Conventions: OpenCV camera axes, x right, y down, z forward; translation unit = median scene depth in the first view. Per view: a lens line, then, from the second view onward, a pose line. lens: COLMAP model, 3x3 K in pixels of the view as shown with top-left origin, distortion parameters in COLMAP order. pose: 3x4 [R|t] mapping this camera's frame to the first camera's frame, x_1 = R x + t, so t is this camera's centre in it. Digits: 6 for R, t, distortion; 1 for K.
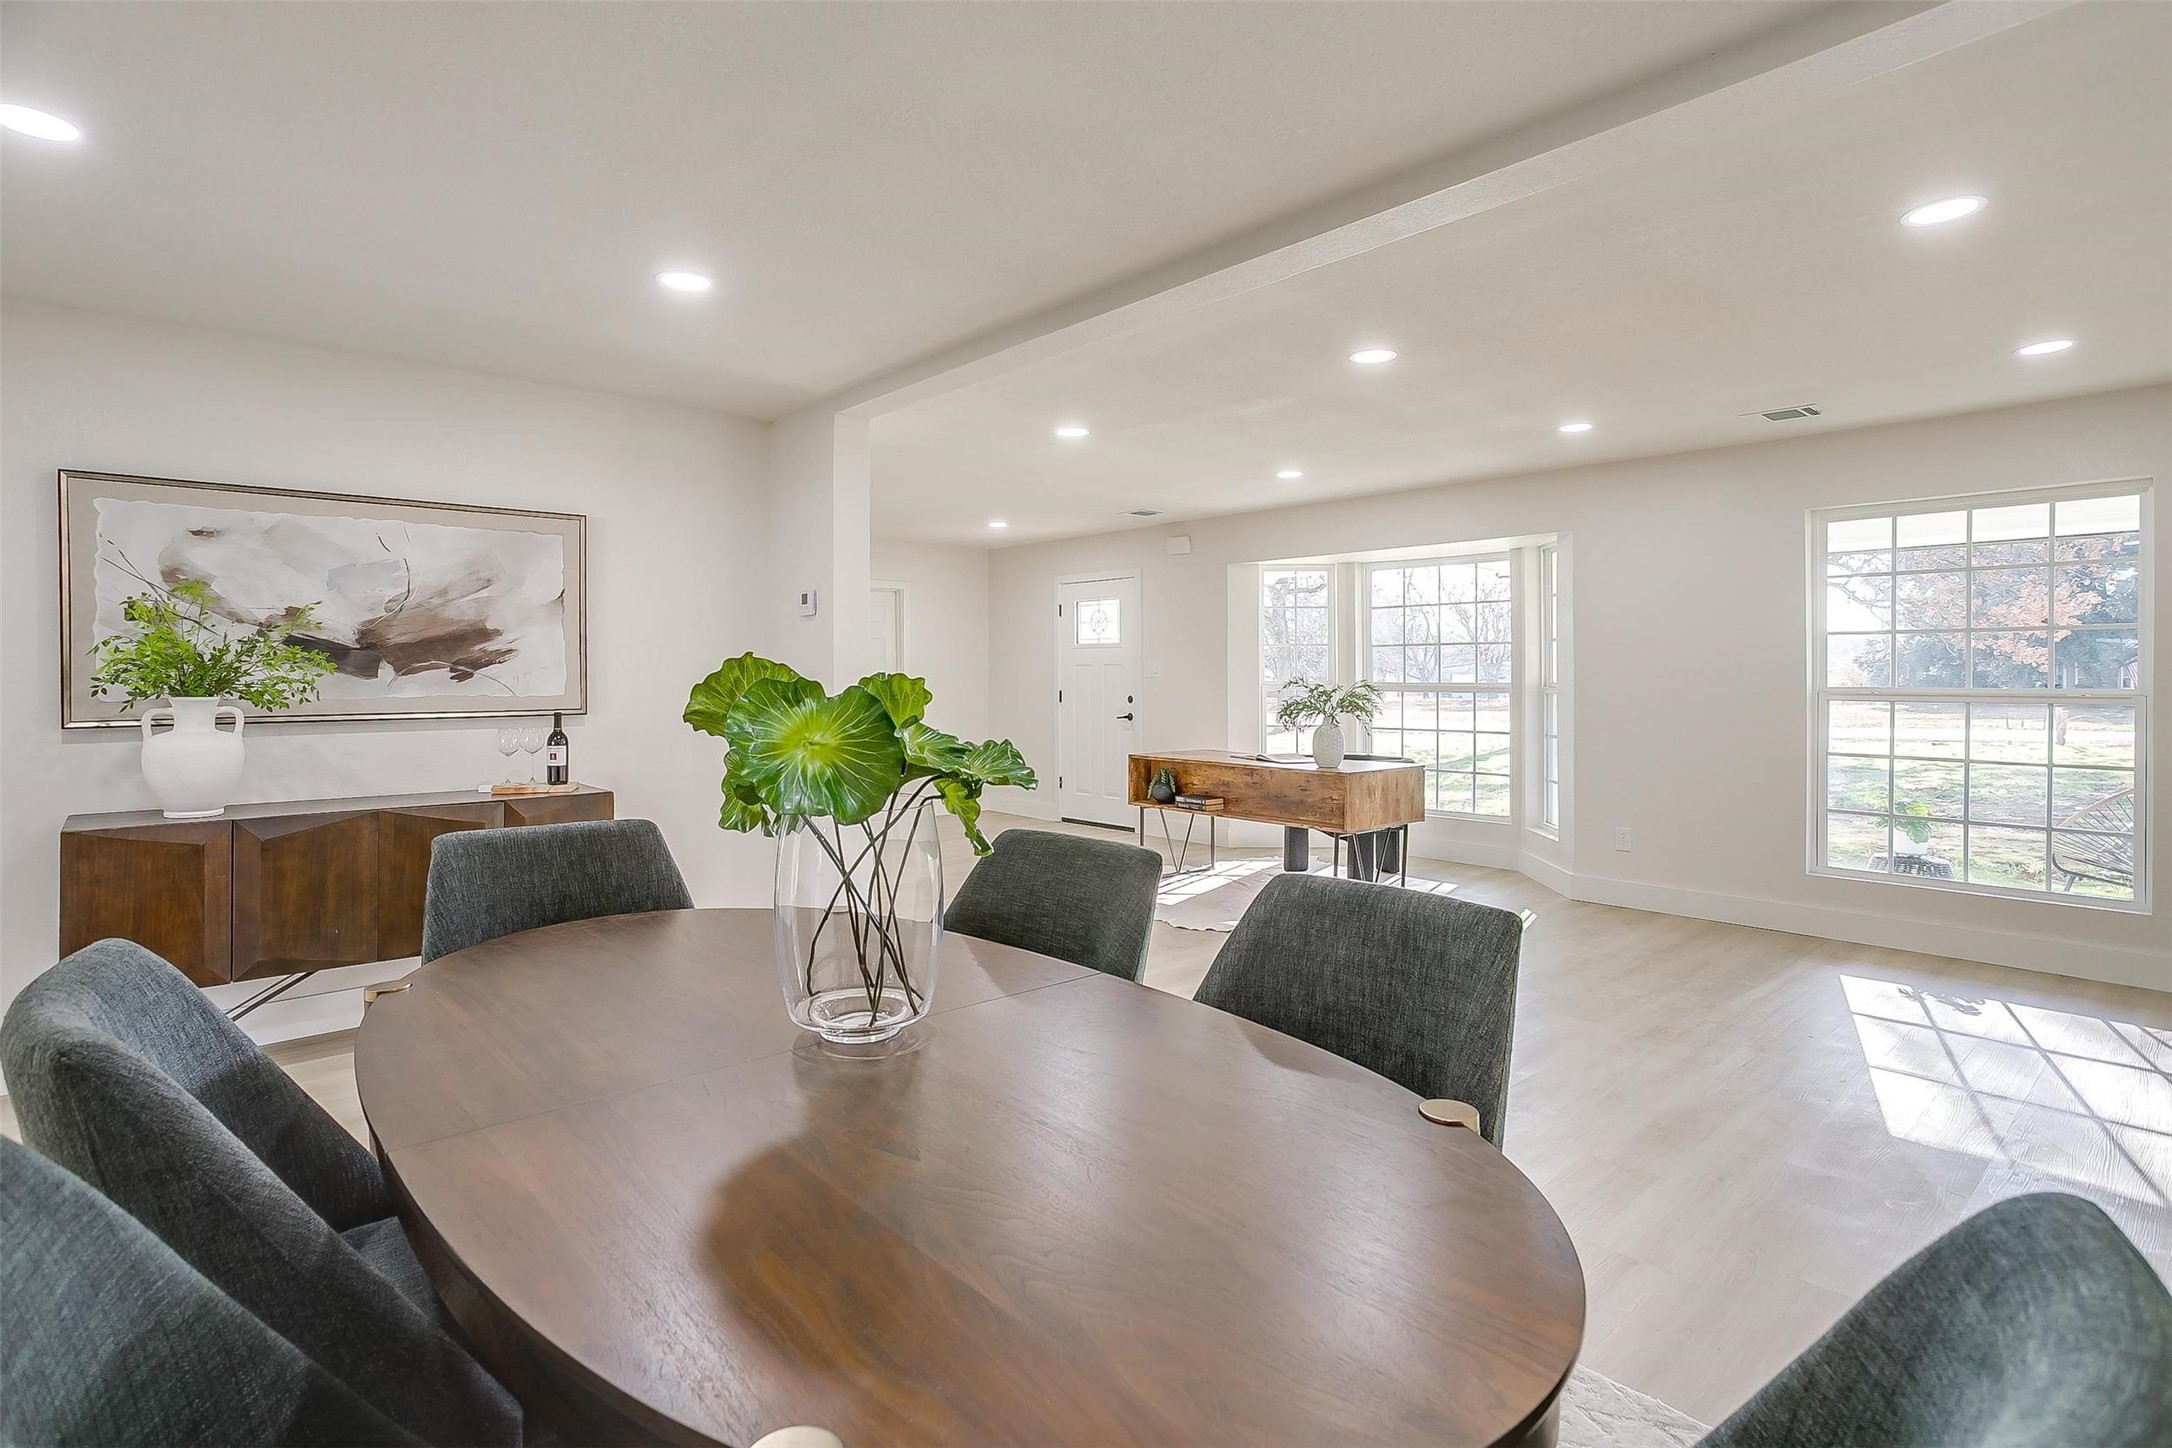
lens RADIAL K [[1044.7, 0, 1068.3], [0, 1044.7, 679.6], [0, 0, 1]] dist [0.003162, 0.000471]
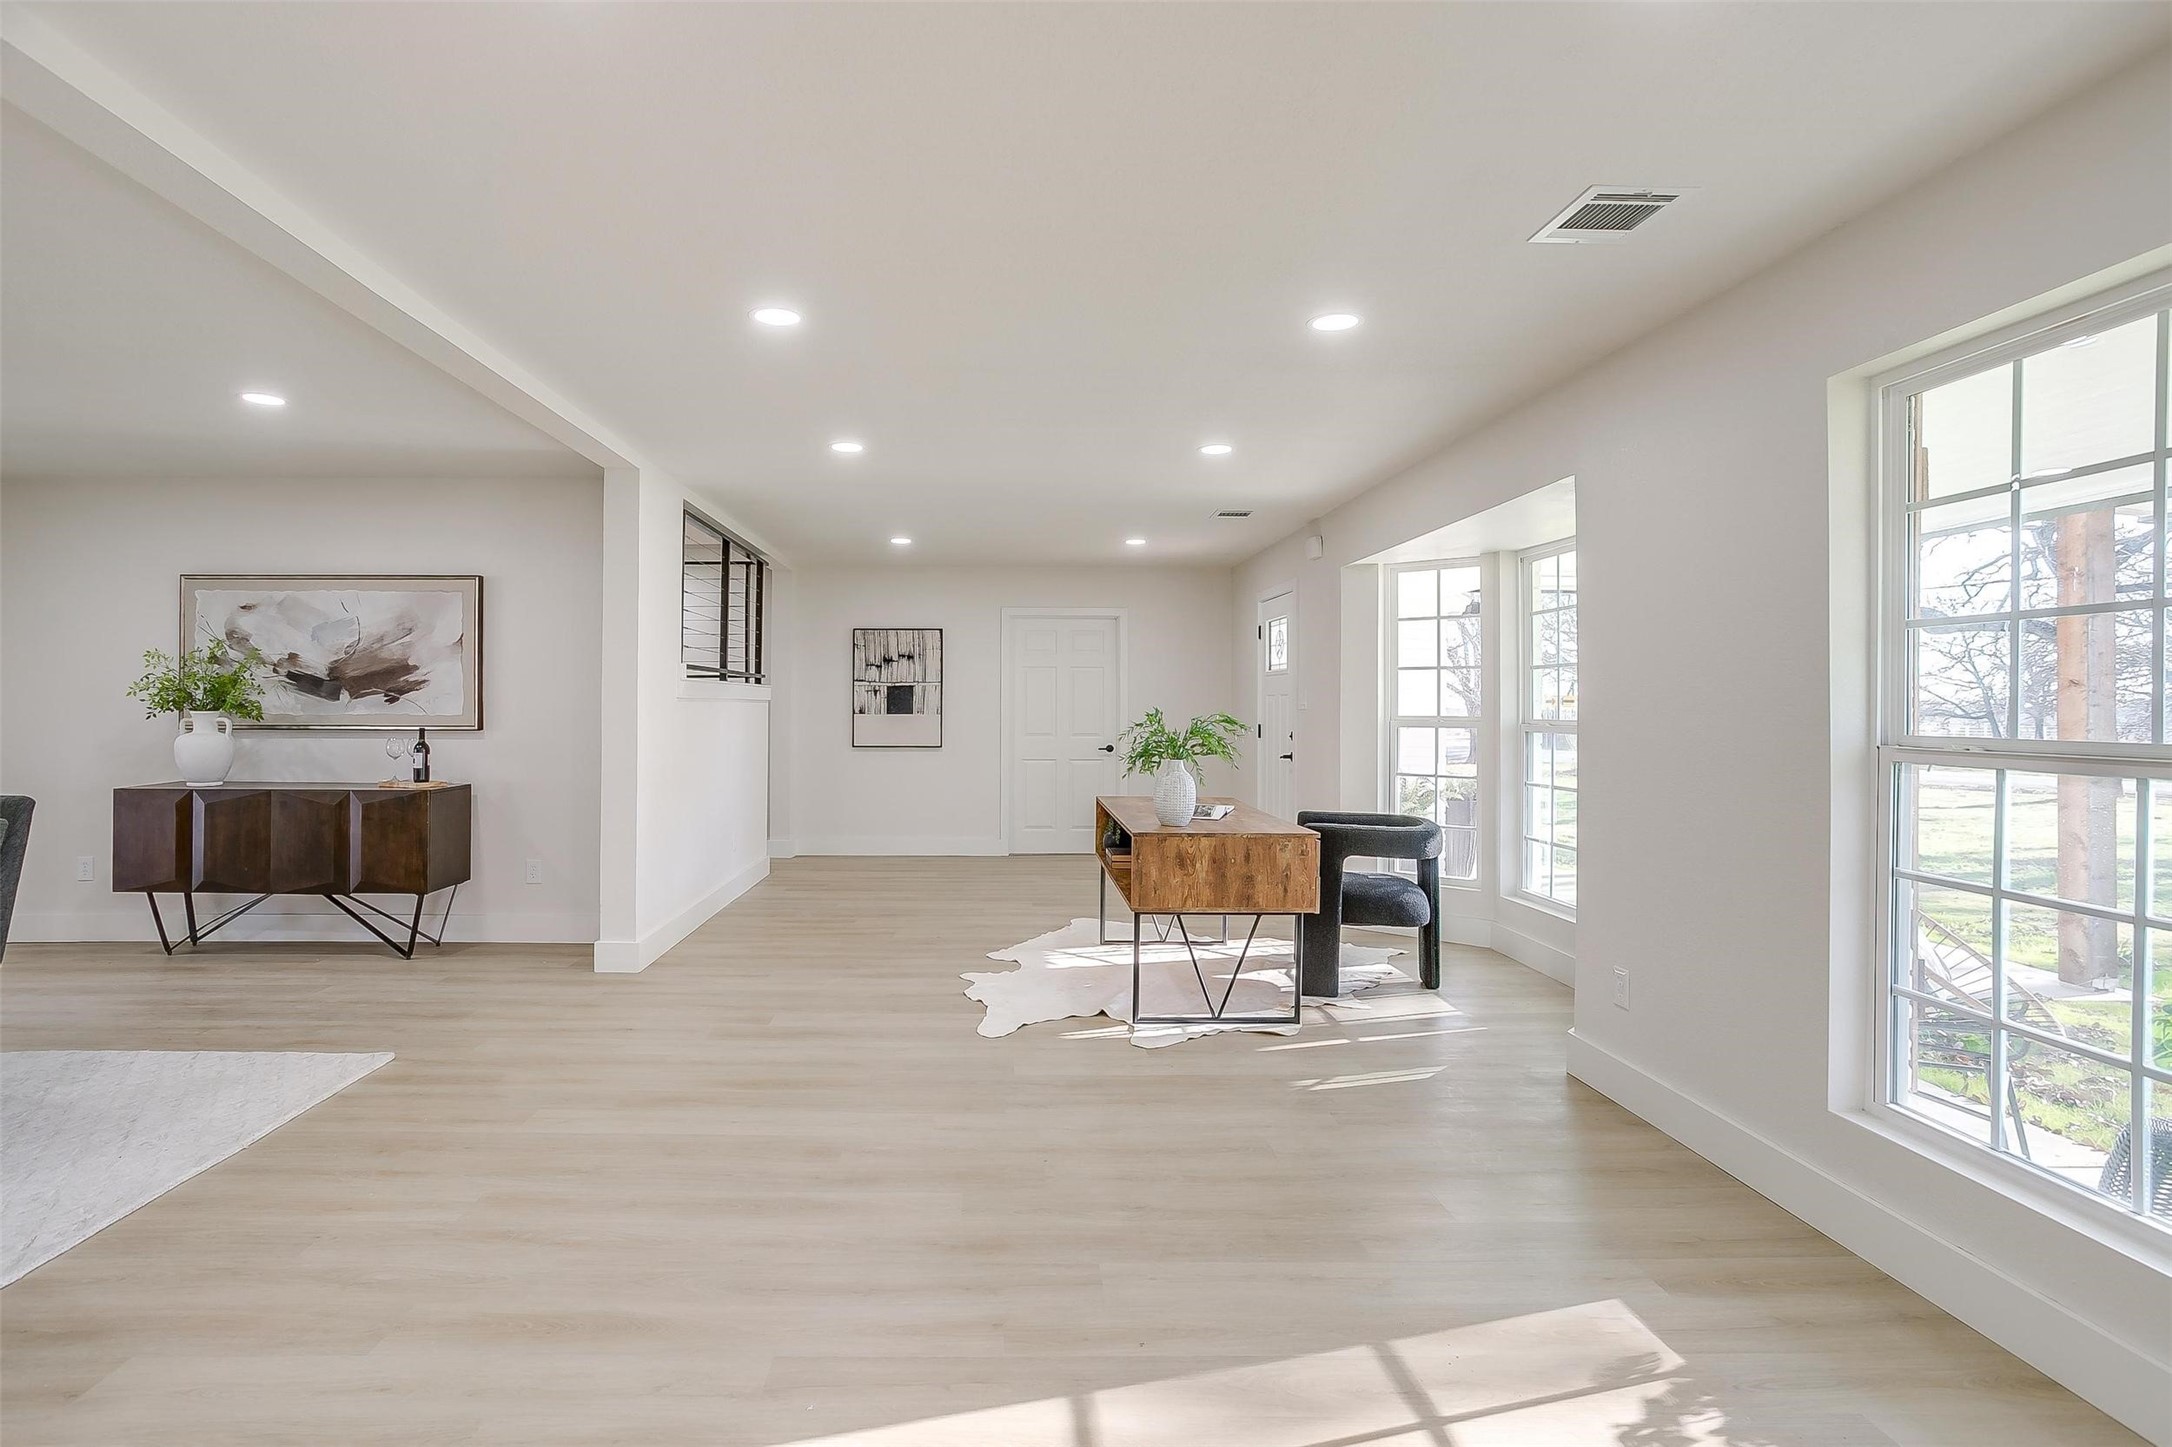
lens RADIAL K [[1044.7, 0, 1072.7], [0, 1044.7, 707.6], [0, 0, 1]] dist [0.003162, 0.000471]
pose [[0.761943, 0.006291, -0.647613, 1.016236], [-0.010572, 0.999940, -0.002724, 0.001348], [0.647557, 0.008922, 0.761965, 0.544092]]
